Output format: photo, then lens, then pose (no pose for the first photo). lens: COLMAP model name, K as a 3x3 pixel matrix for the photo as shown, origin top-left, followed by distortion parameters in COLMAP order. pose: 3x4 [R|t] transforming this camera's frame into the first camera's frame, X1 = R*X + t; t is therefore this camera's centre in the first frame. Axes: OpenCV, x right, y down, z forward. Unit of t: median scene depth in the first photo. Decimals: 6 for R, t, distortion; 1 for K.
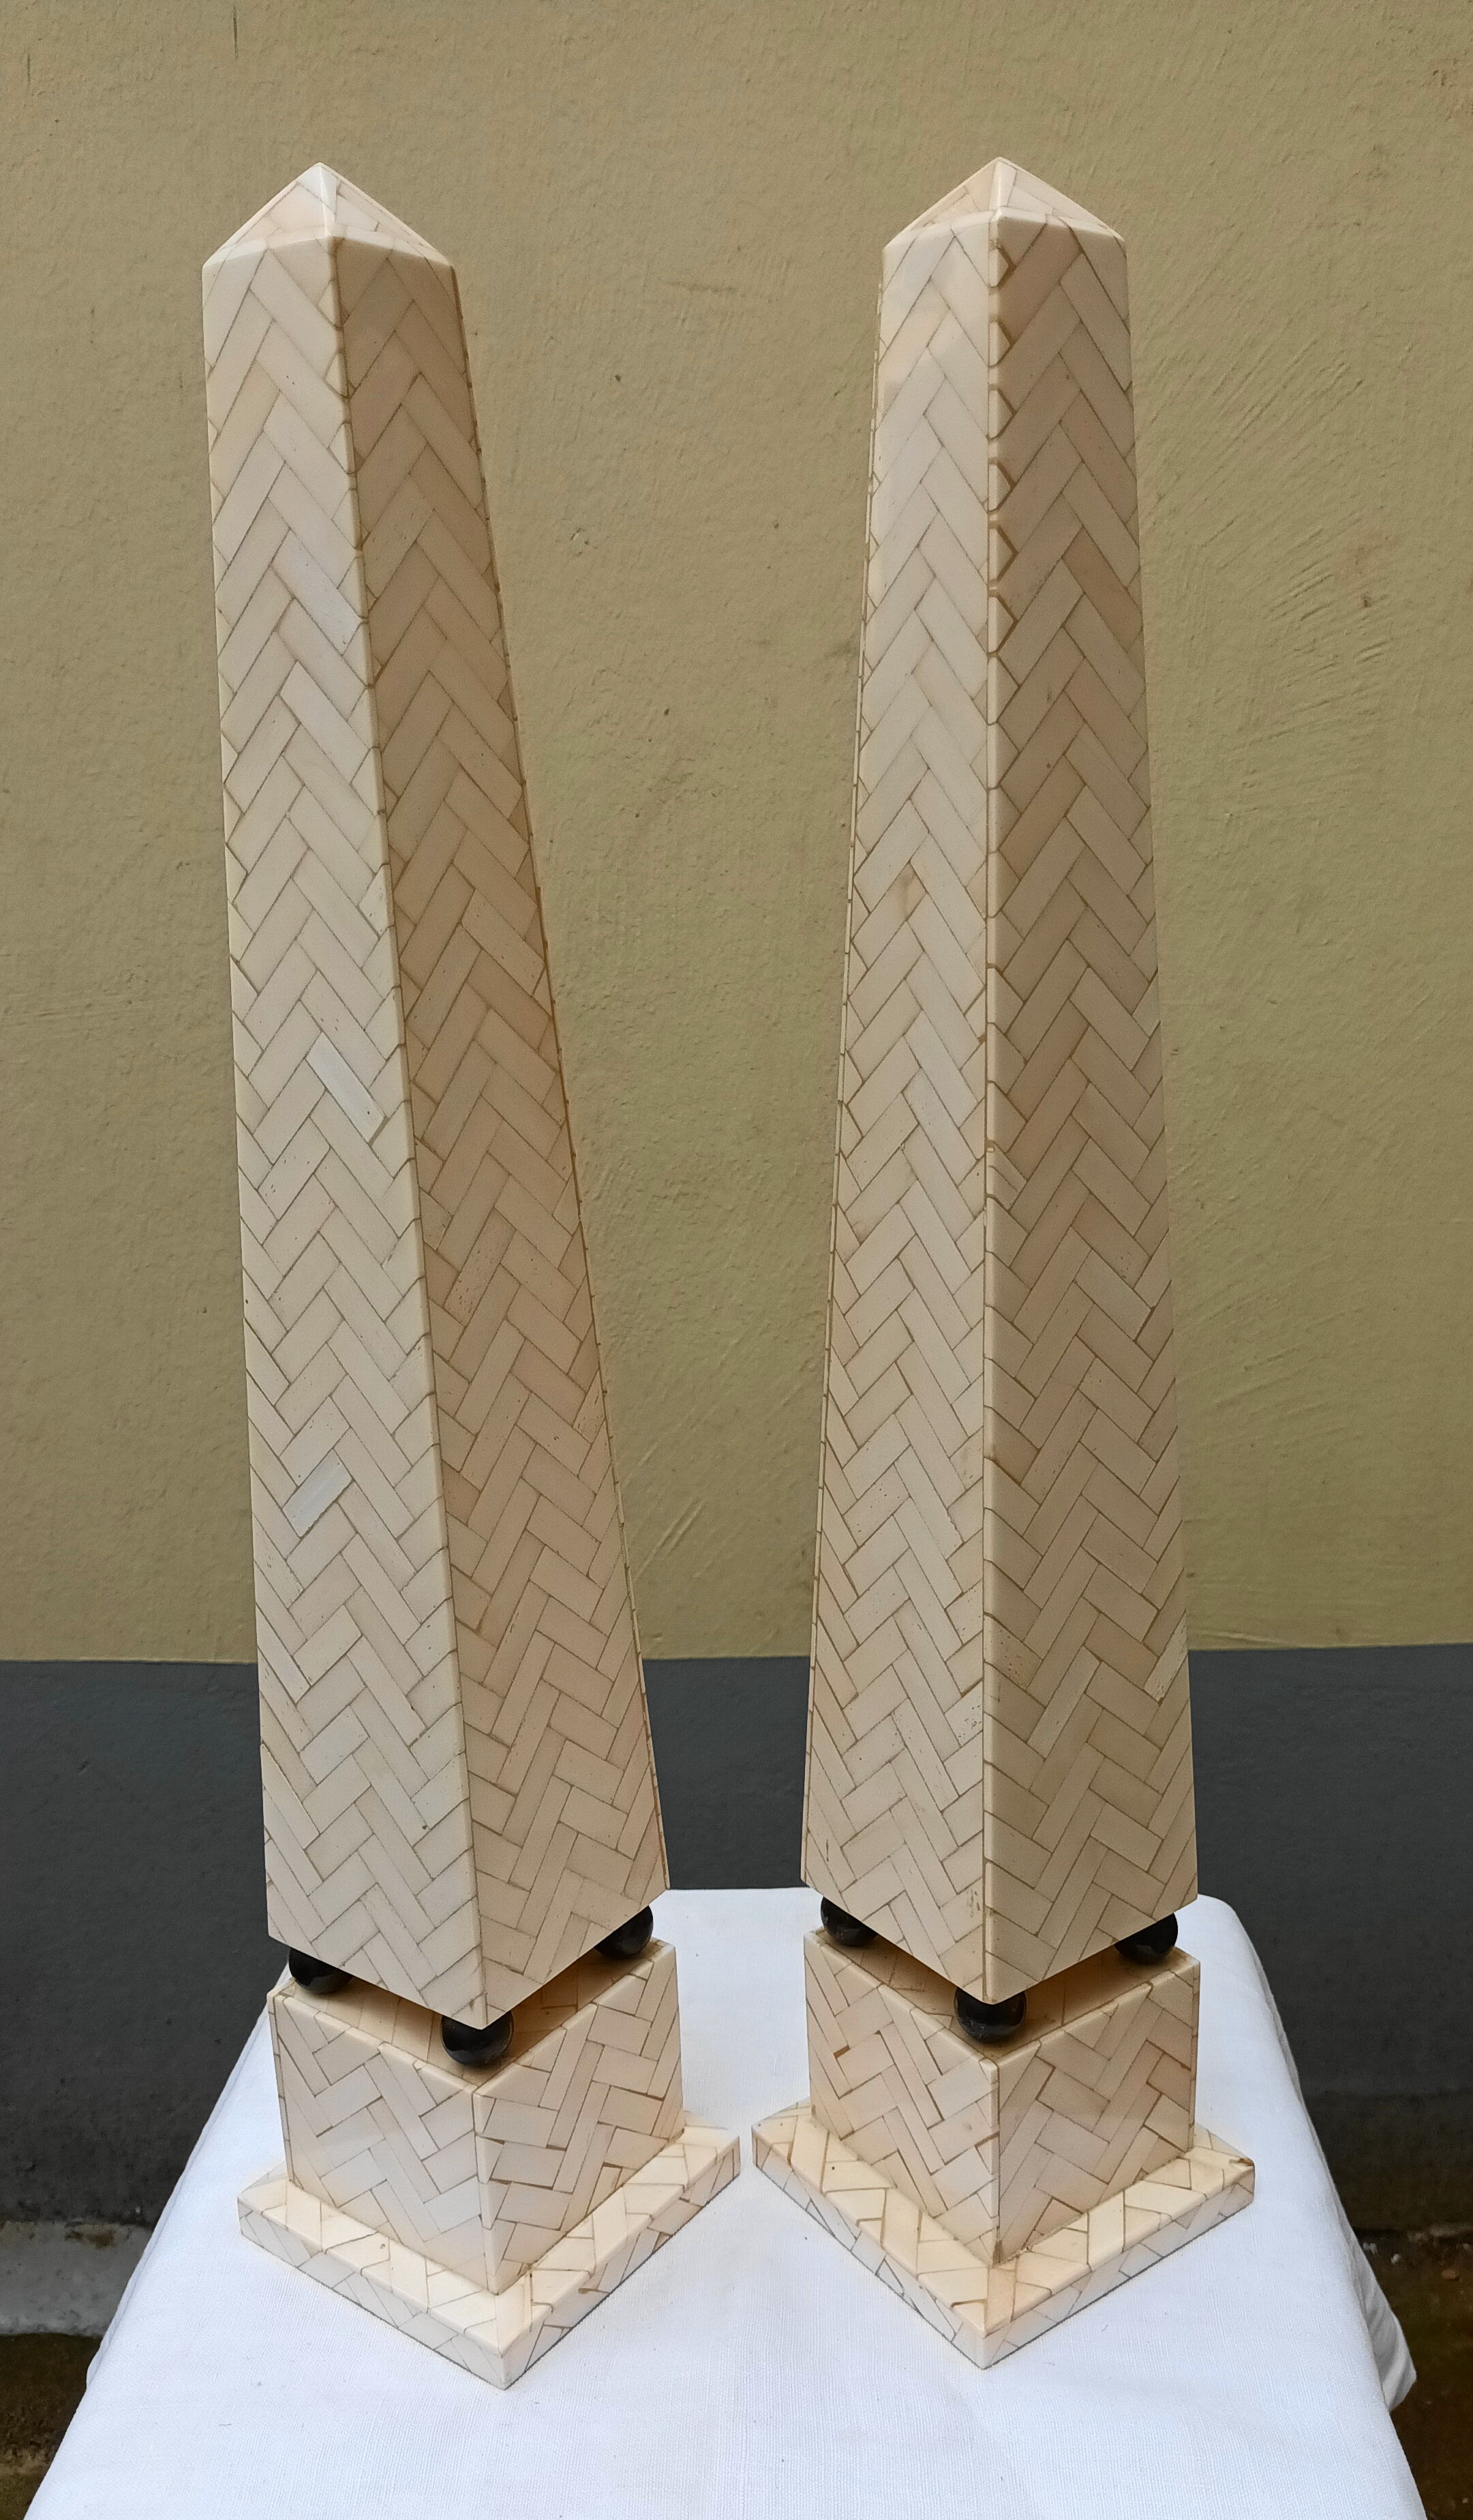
lens RADIAL K [[2189.8, 0, 788.5], [0, 2189.8, 1313.8], [0, 0, 1]] dist [0.013387, -0.008939]
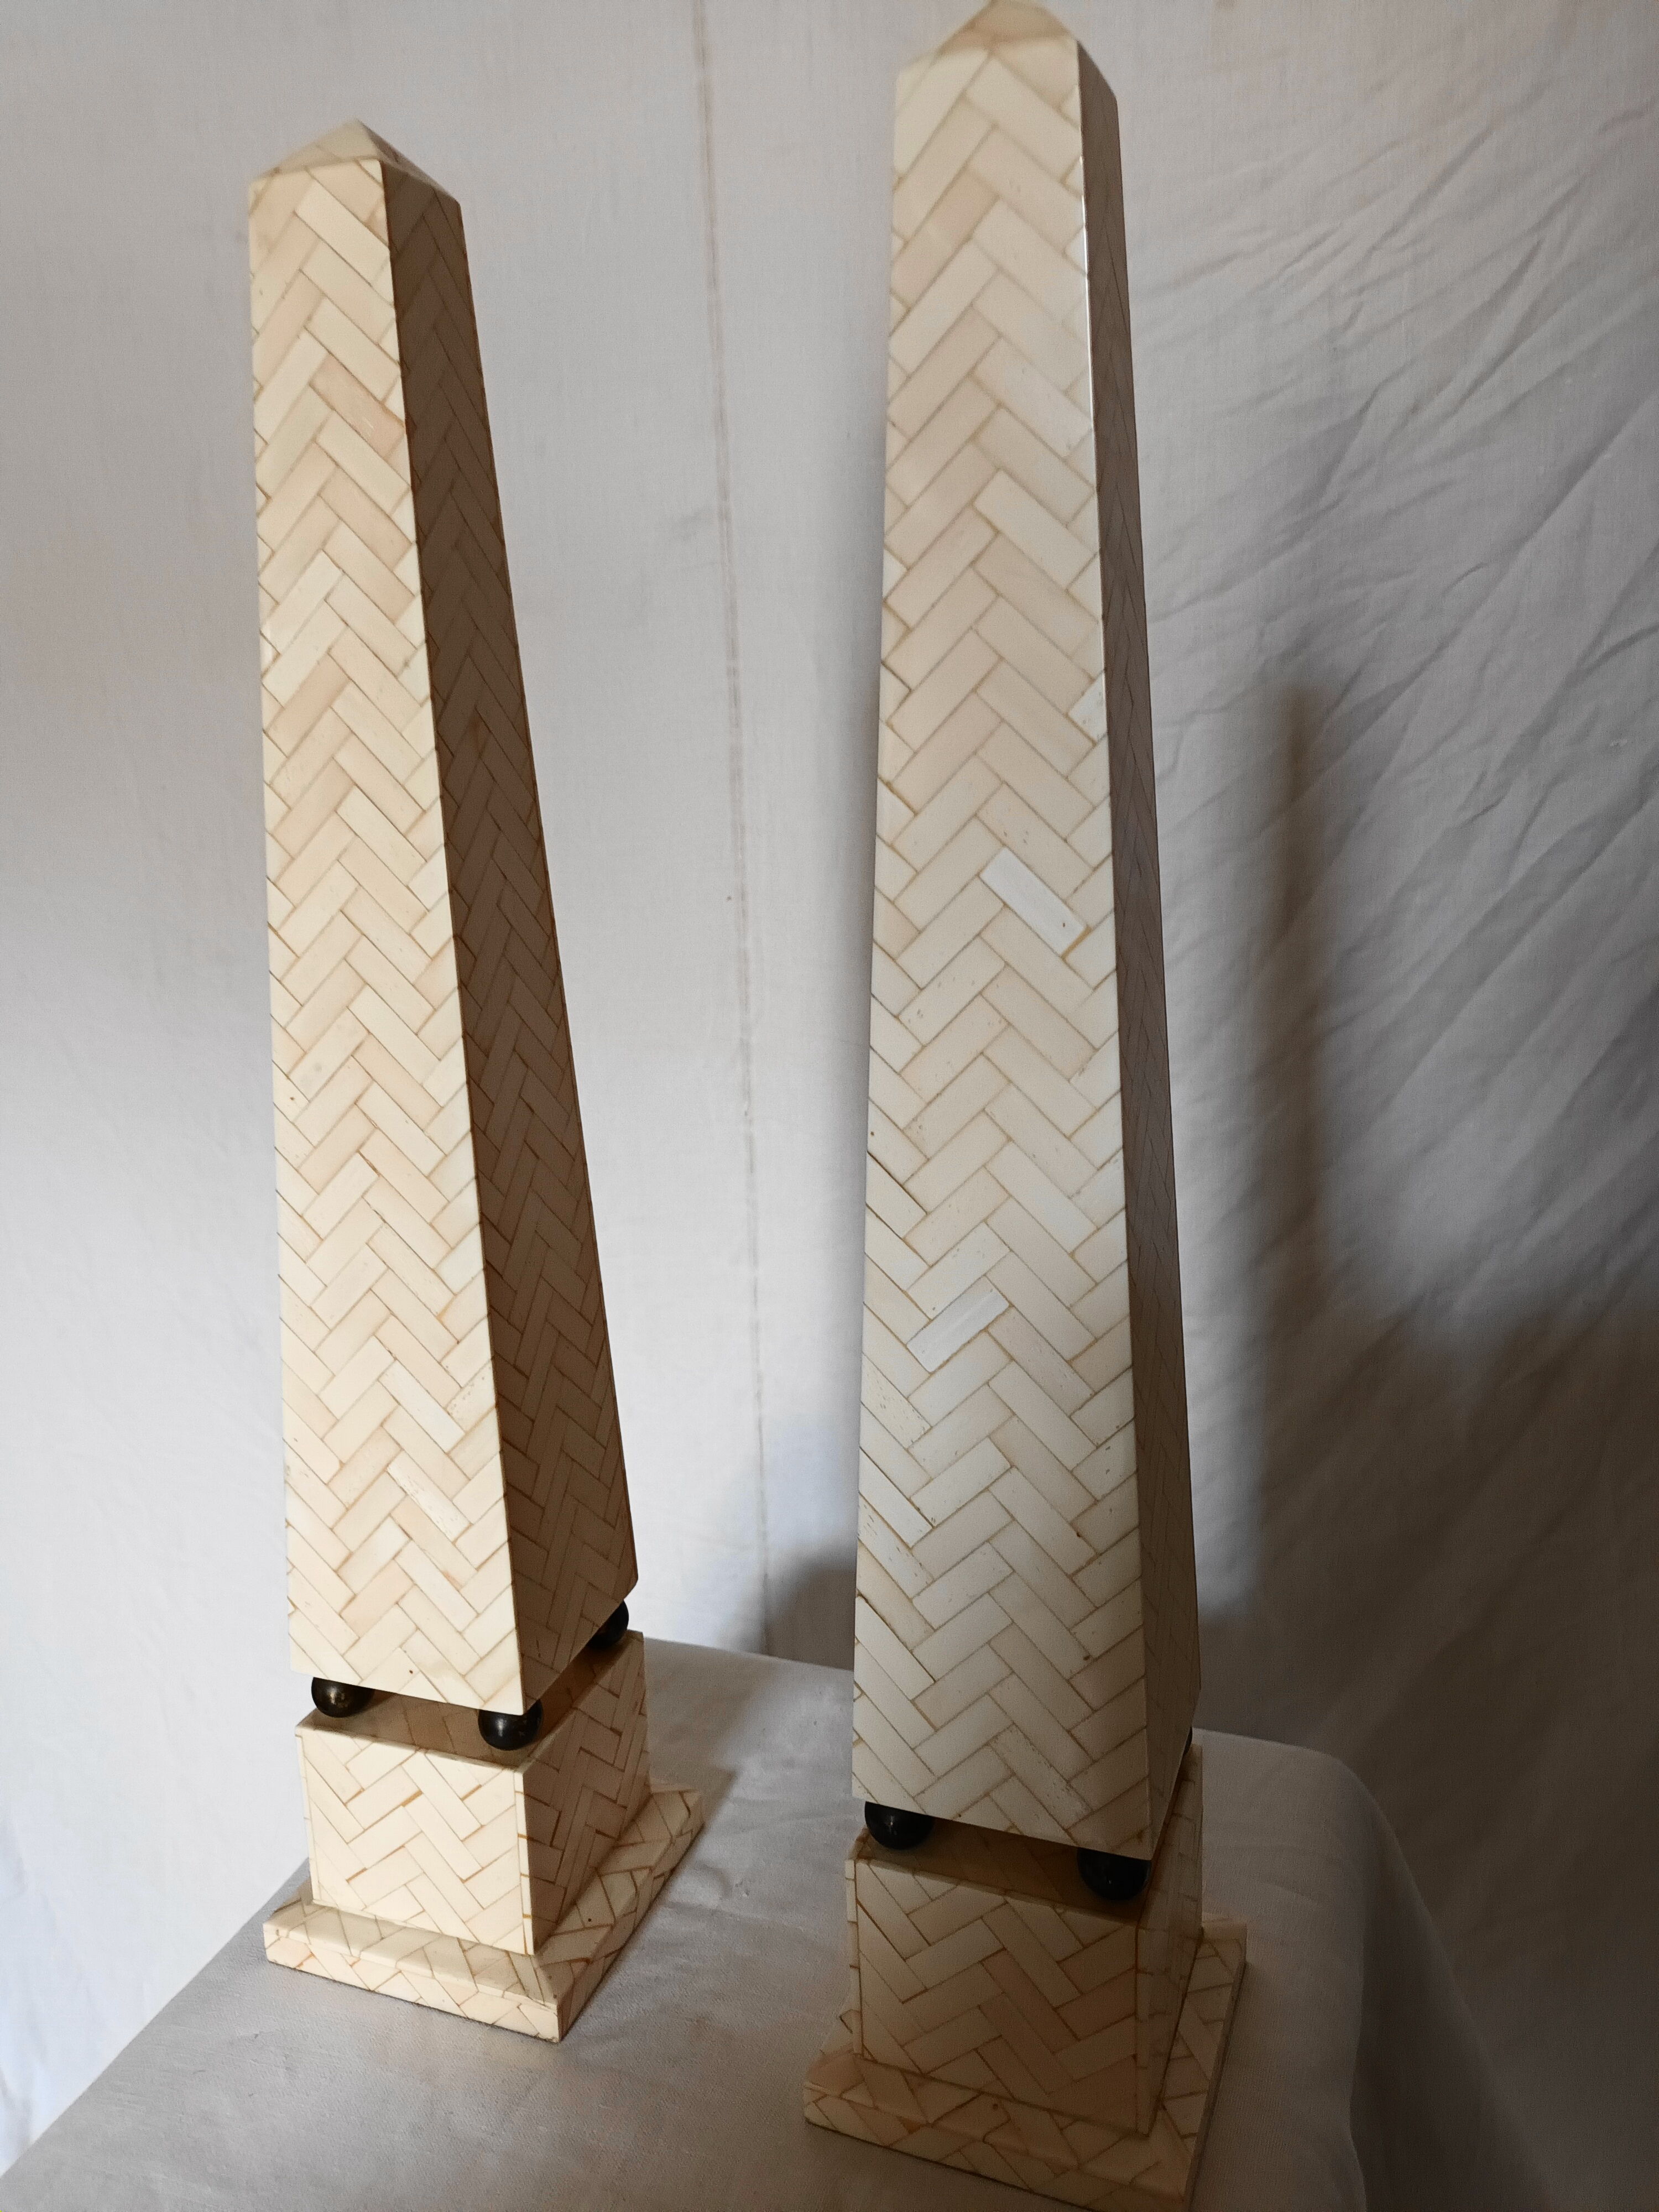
lens RADIAL K [[1772.8, 0, 837.3], [0, 1772.8, 1055.3], [0, 0, 1]] dist [0.001403, -0.002421]
pose [[0.968682, -0.062088, 0.240416, -0.423942], [0.081002, 0.994281, -0.069598, 0.012297], [-0.234720, 0.086892, 0.968172, 0.224837]]
